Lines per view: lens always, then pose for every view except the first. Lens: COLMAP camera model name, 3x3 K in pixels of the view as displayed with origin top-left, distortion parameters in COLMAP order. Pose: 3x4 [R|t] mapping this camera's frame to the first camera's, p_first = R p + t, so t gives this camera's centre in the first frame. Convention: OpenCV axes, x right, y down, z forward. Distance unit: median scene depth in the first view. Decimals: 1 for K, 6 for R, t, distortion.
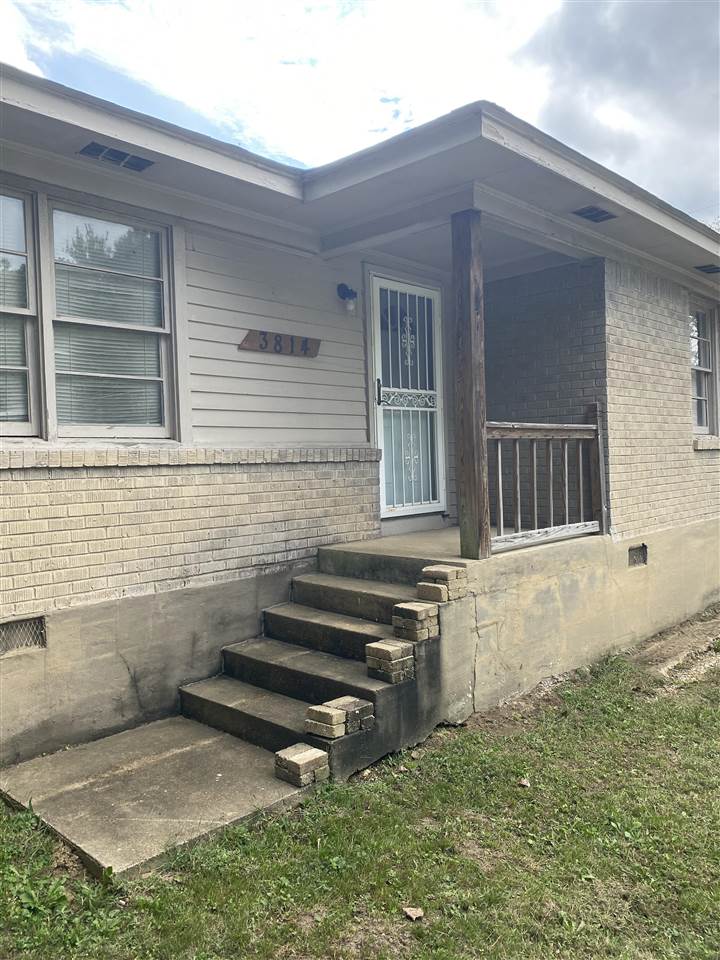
lens RADIAL K [[750.7, 0, 362.4], [0, 750.7, 458.3], [0, 0, 1]] dist [0.032069, 0.001648]
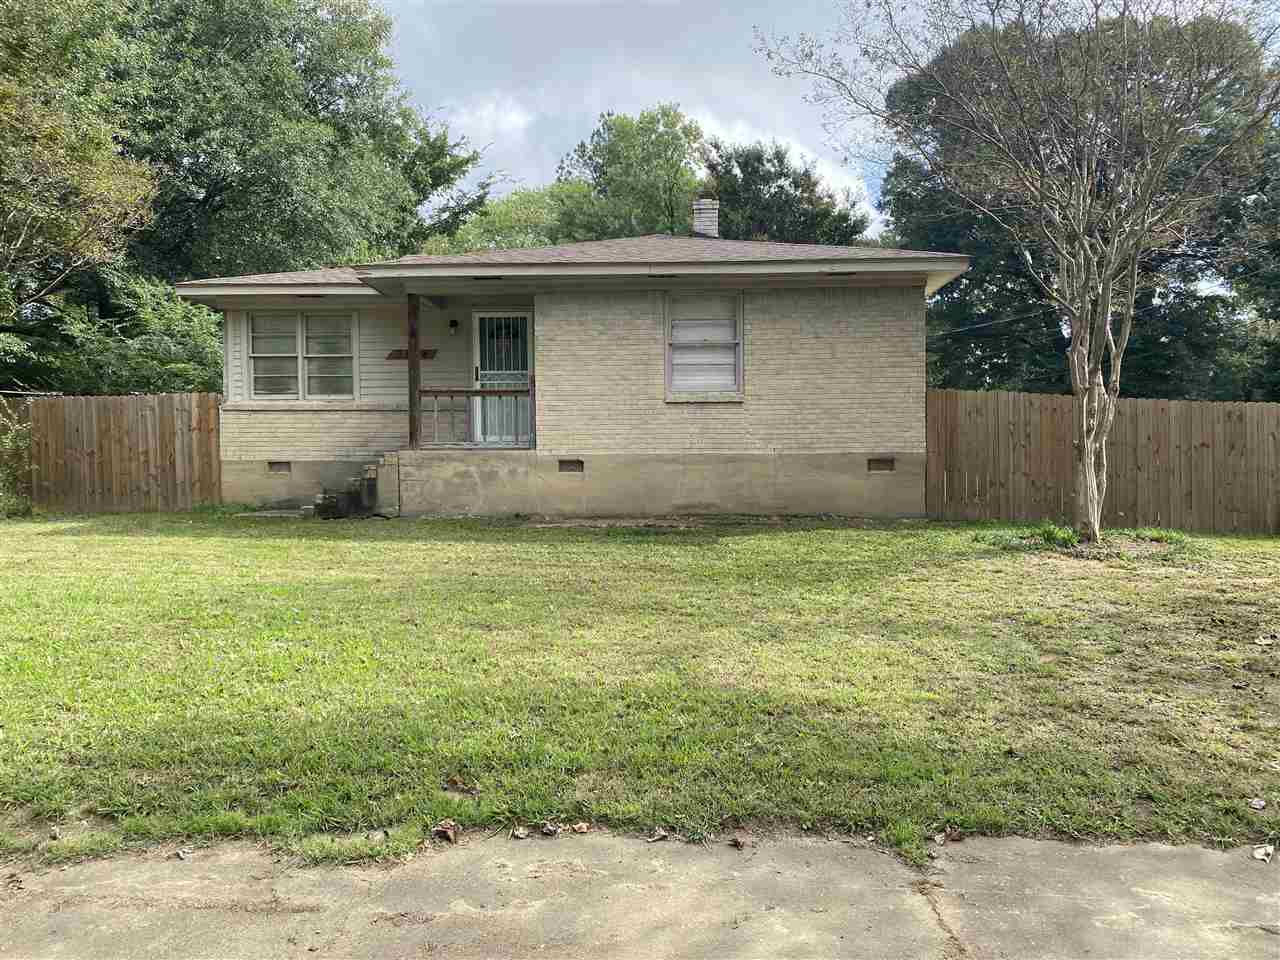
lens RADIAL K [[998.5, 0, 640.0], [0, 998.5, 480.0], [0, 0, 1]] dist [0.012443, 0.007705]
pose [[0.686001, 0.037590, -0.726629, 2.703769], [-0.012006, 0.999113, 0.040351, 0.090205], [0.727501, -0.018957, 0.685844, -0.529603]]
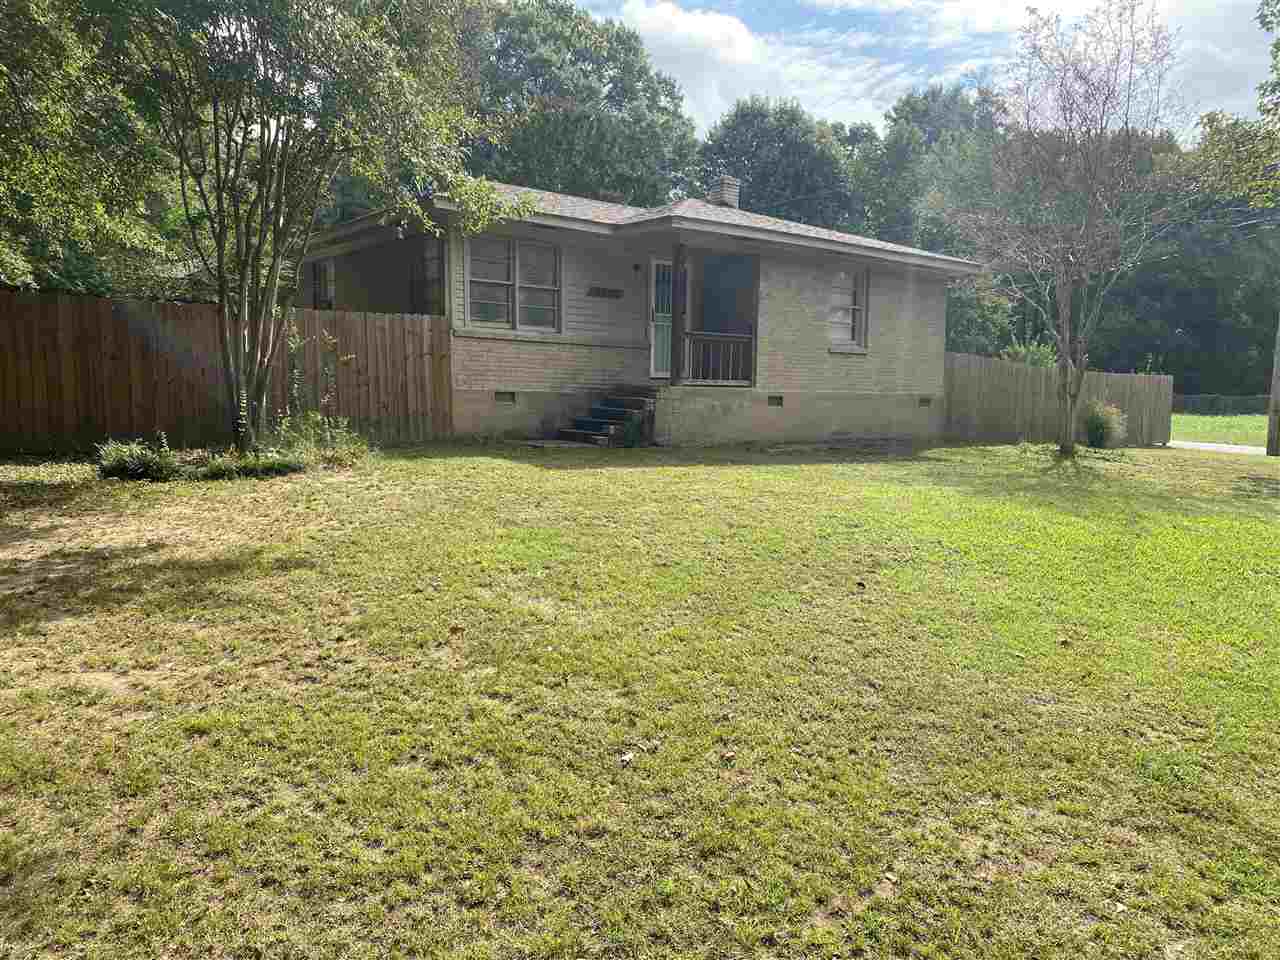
lens RADIAL K [[974.4, 0, 640.0], [0, 974.4, 480.0], [0, 0, 1]] dist [0.099175, -0.174429]
pose [[0.991605, 0.058089, -0.115522, 0.414402], [-0.046620, 0.993933, 0.099618, 0.123154], [0.120608, -0.093396, 0.988297, -2.189997]]
